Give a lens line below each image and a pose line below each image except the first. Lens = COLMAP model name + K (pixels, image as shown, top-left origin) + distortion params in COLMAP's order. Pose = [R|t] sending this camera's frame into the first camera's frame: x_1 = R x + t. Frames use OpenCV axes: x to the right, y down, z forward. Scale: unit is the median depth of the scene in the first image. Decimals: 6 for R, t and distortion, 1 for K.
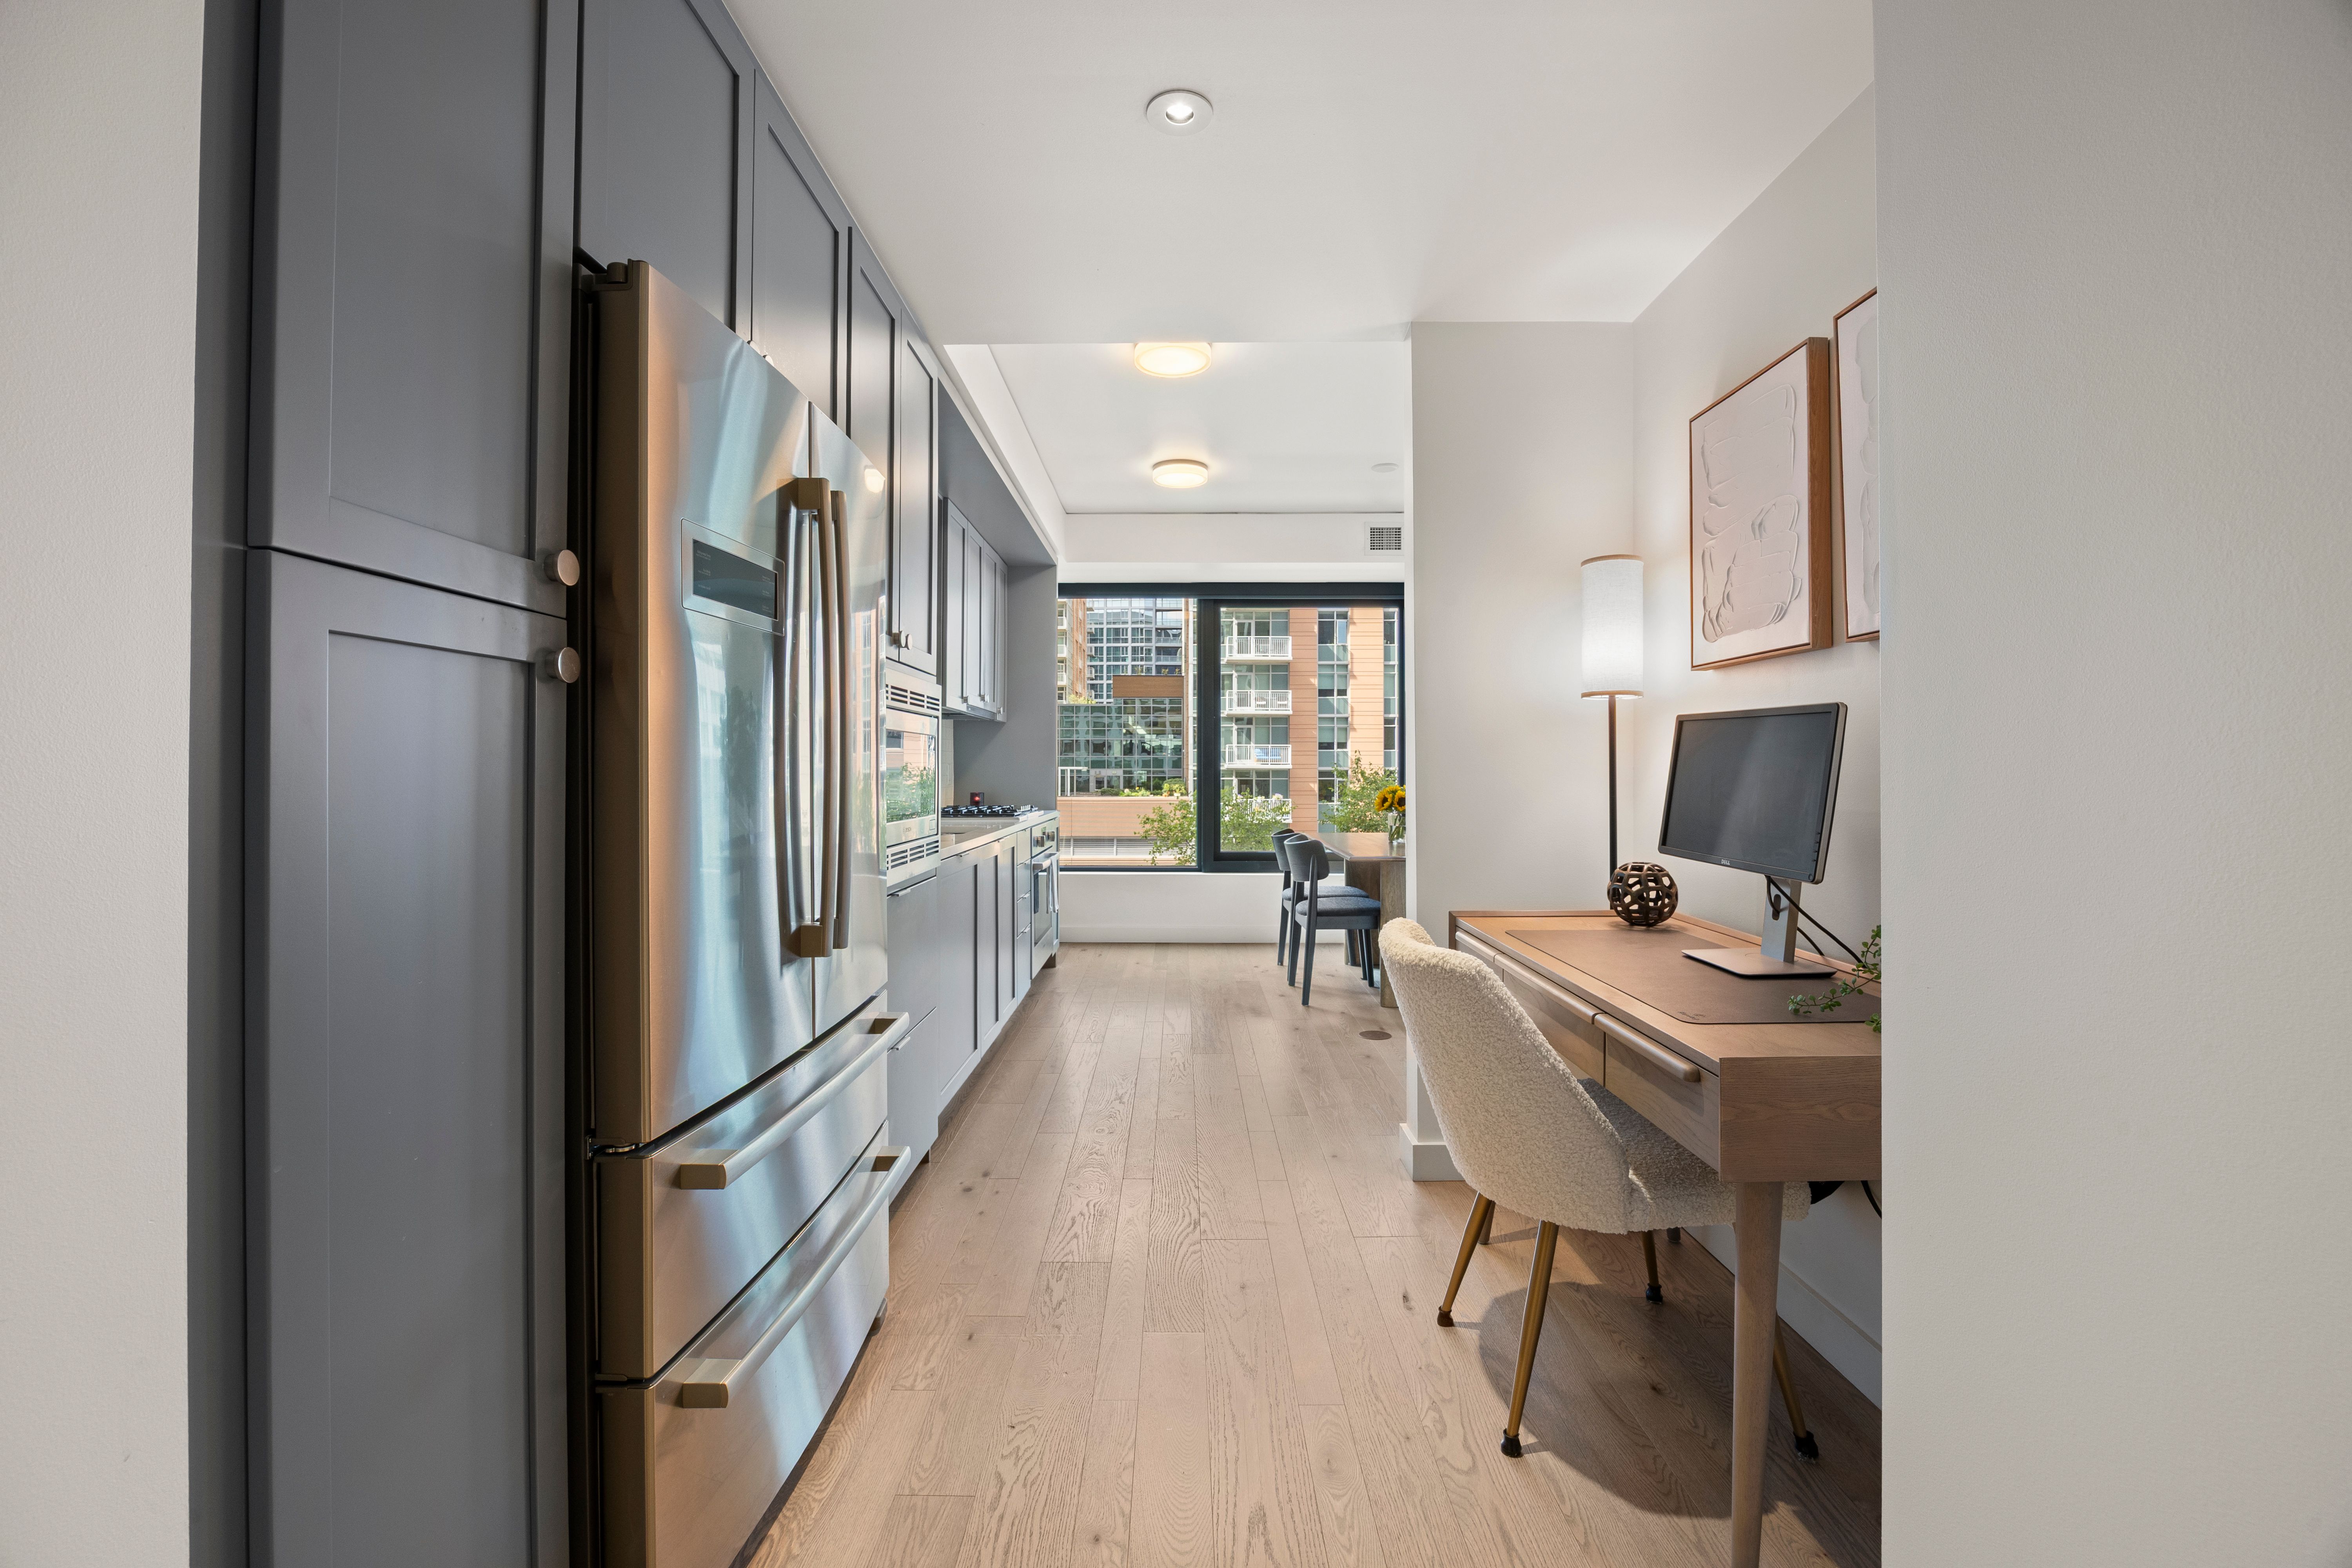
lens RADIAL K [[1003.7, 0, 1186.3], [0, 1003.7, 762.9], [0, 0, 1]] dist [0.022723, 0.000222]
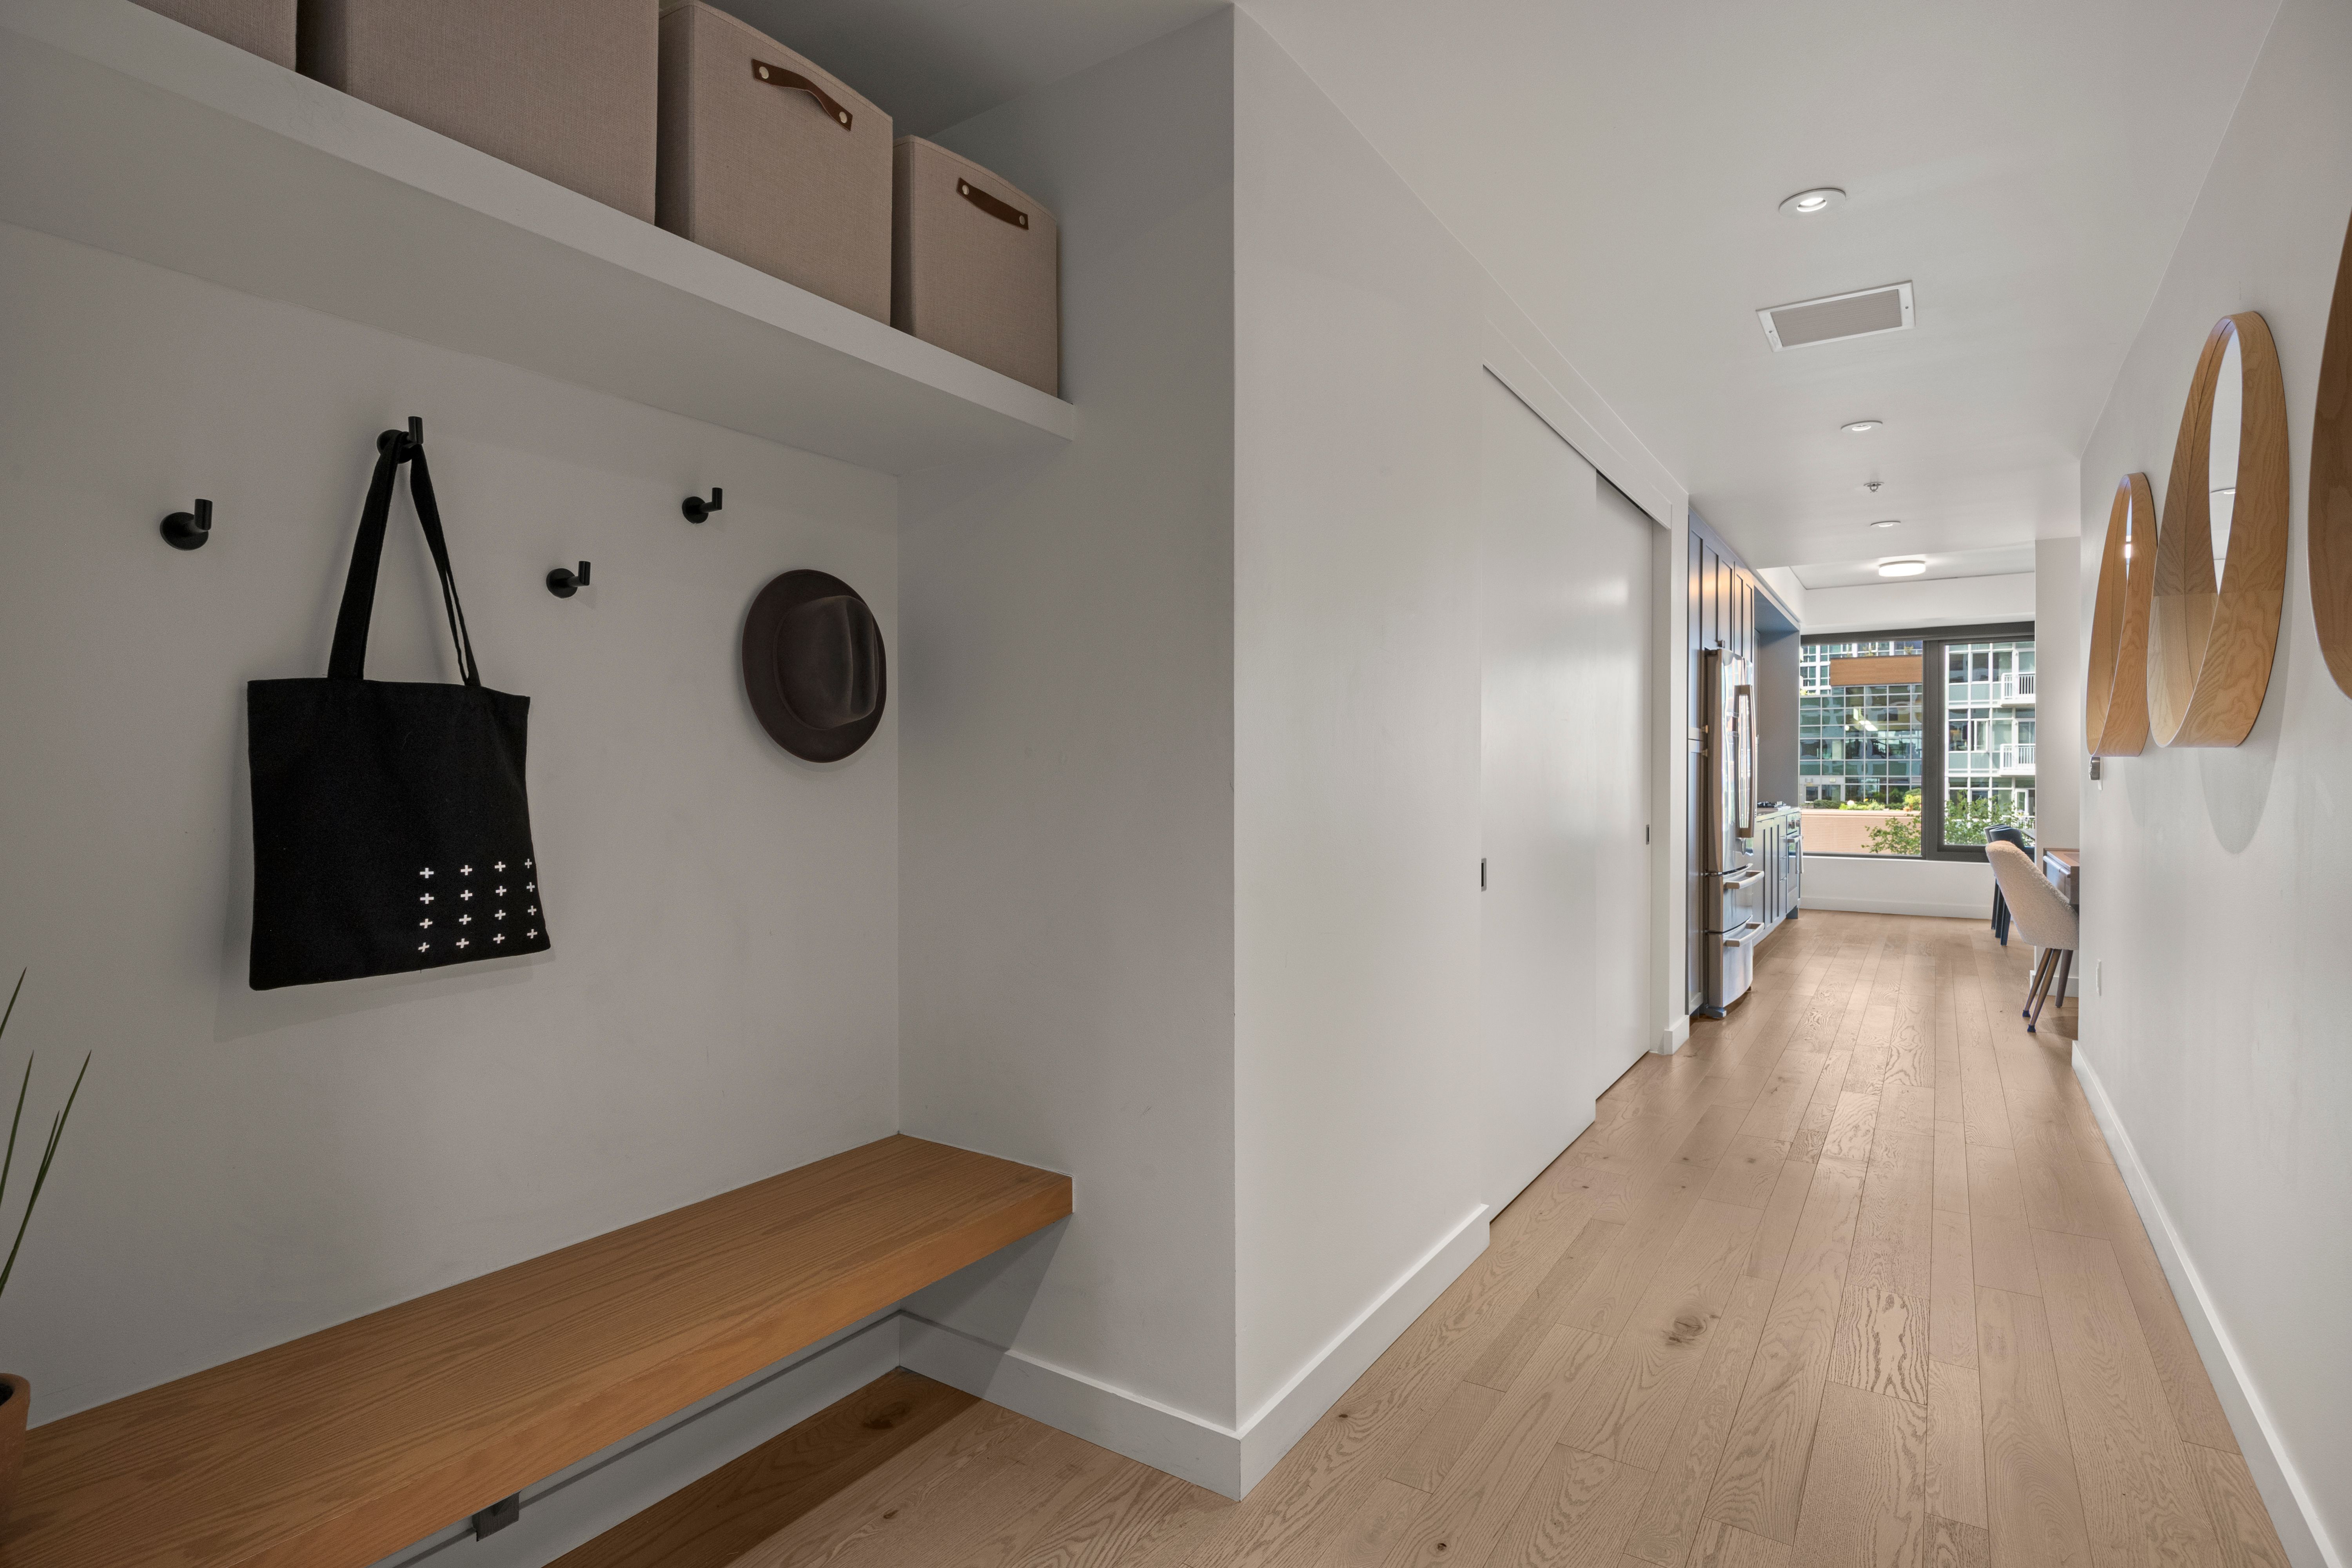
lens RADIAL K [[1160.2, 0, 1169.3], [0, 1160.2, 797.0], [0, 0, 1]] dist [-0.005117, -0.001275]
pose [[0.830728, 0.009052, -0.556604, 0.034096], [0.004586, 0.999723, 0.023103, -0.007051], [0.556659, -0.021745, 0.830456, -0.682984]]
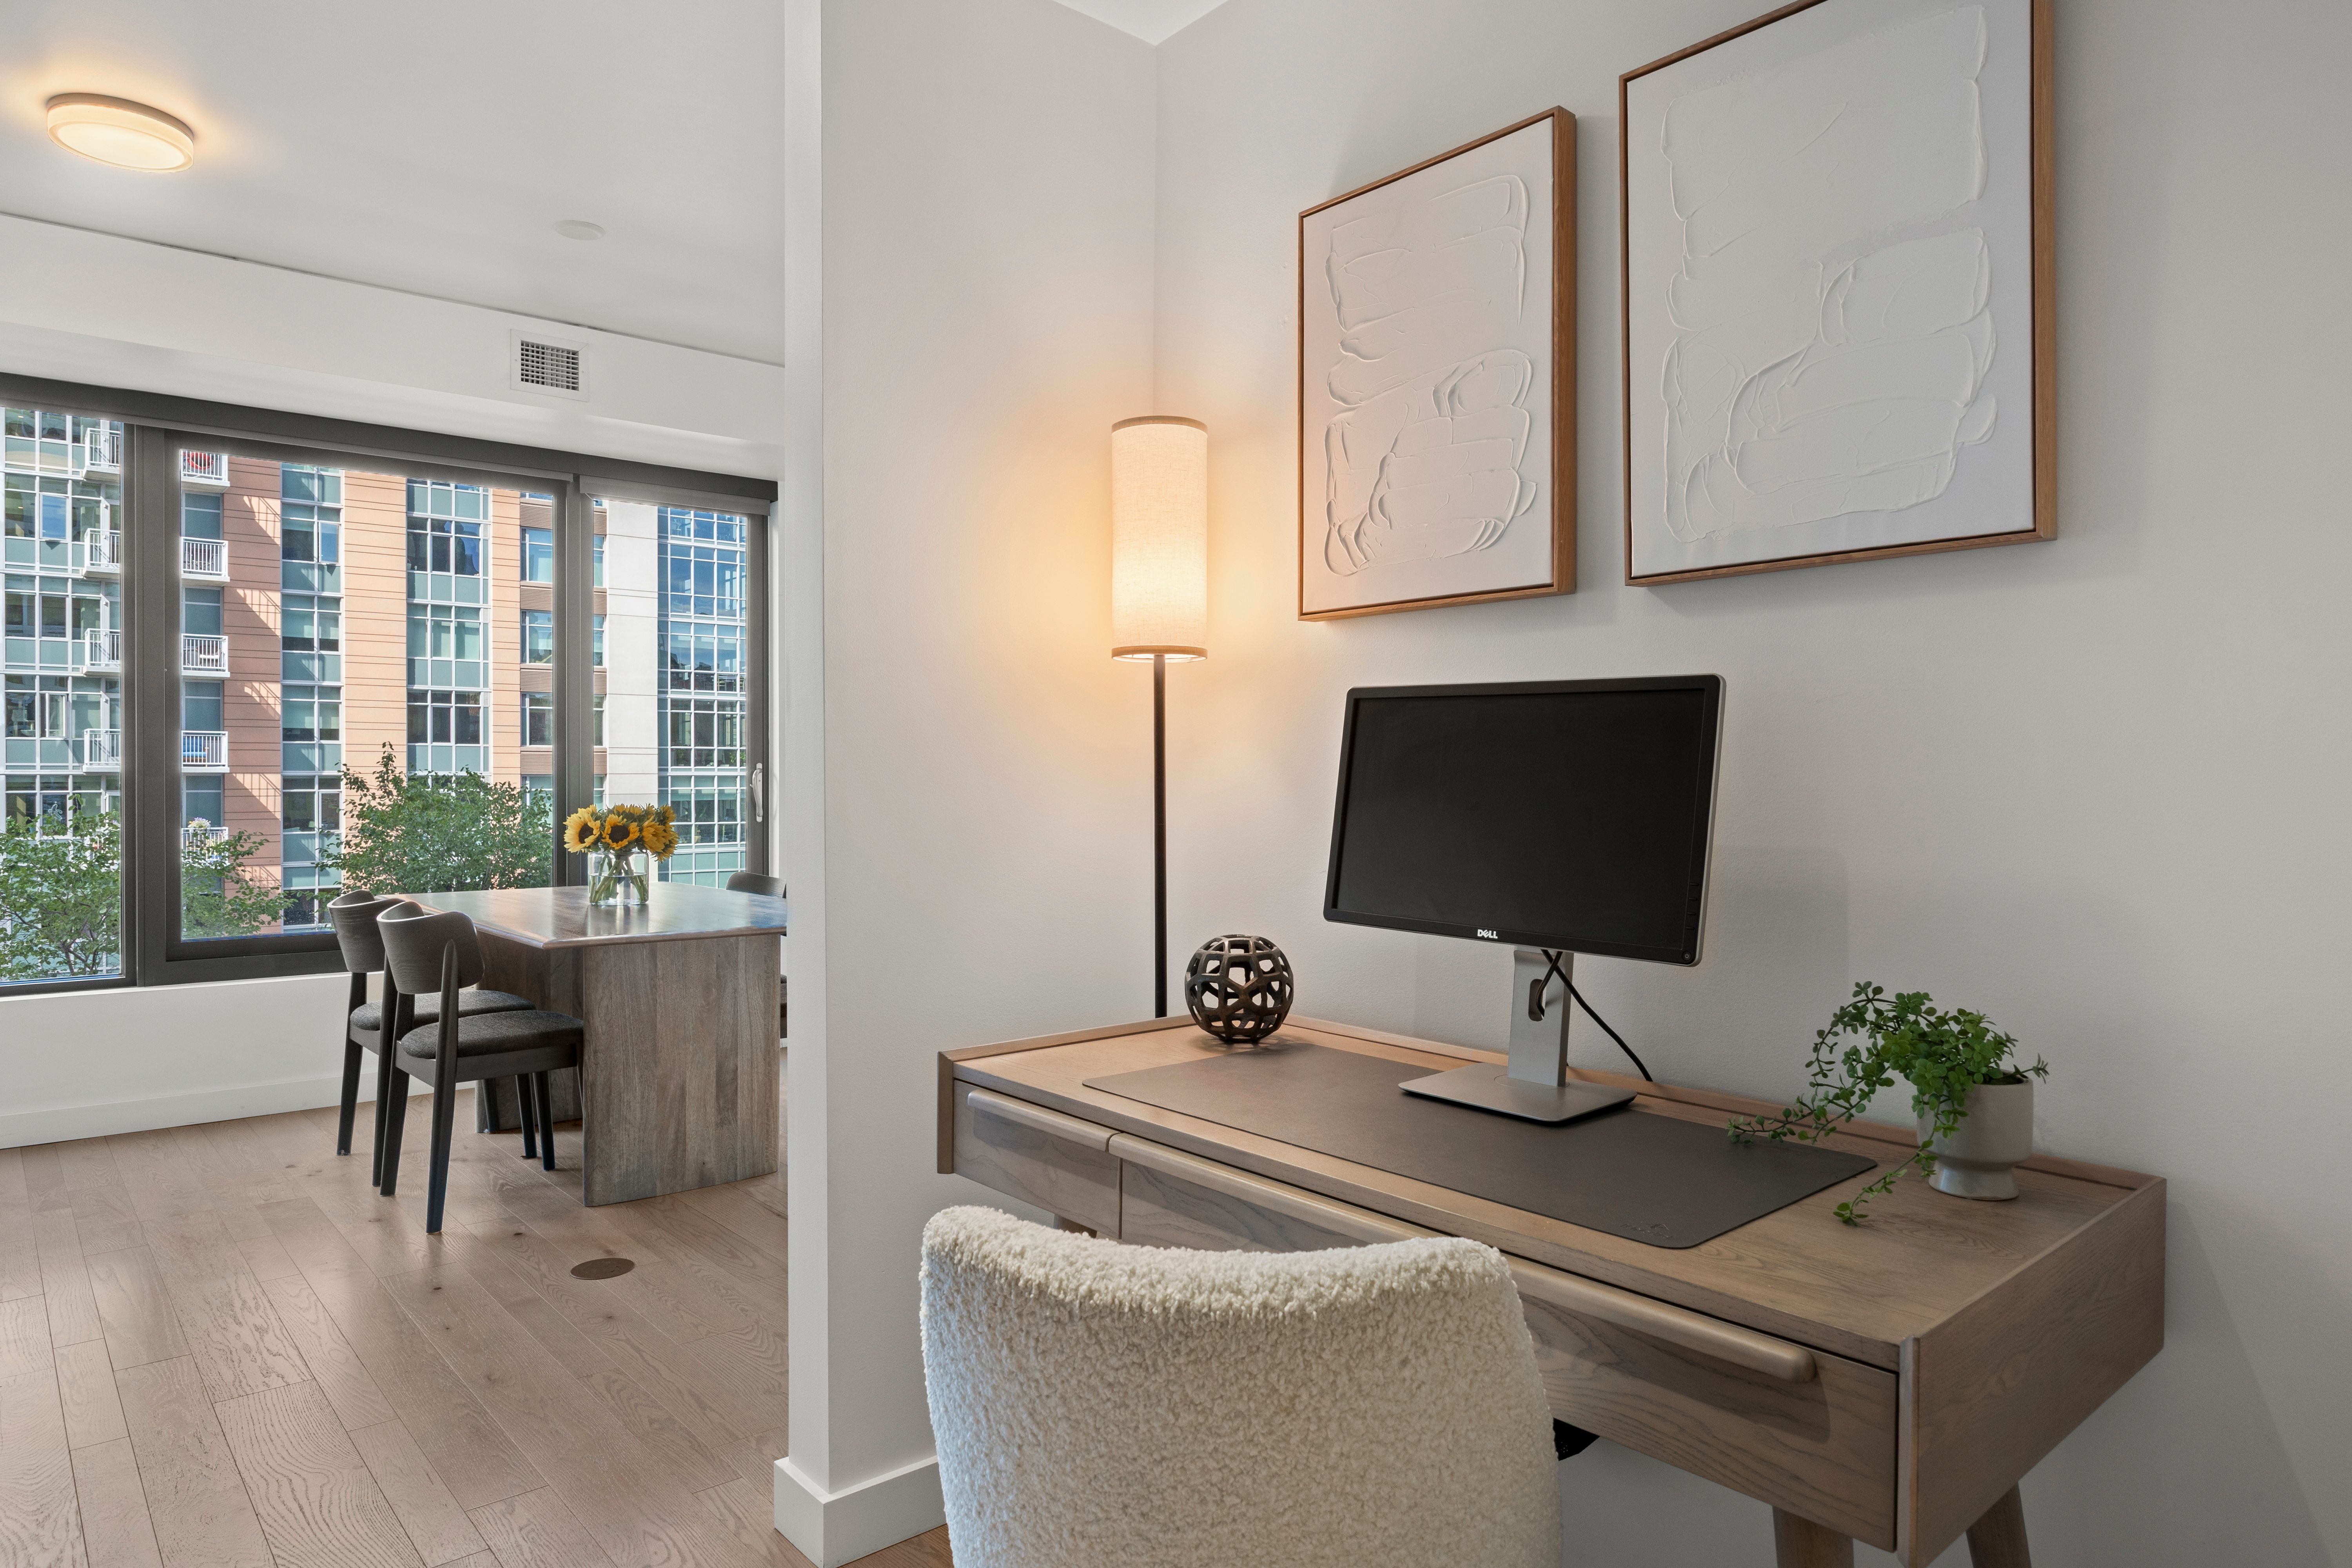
lens RADIAL K [[1466.7, 0, 1173.9], [0, 1466.7, 780.8], [0, 0, 1]] dist [0.004914, 0.001745]
pose [[0.774998, 0.000963, 0.631963, -0.047300], [-0.007146, 0.999948, 0.007240, 0.000548], [-0.631923, -0.010127, 0.774965, 0.128065]]
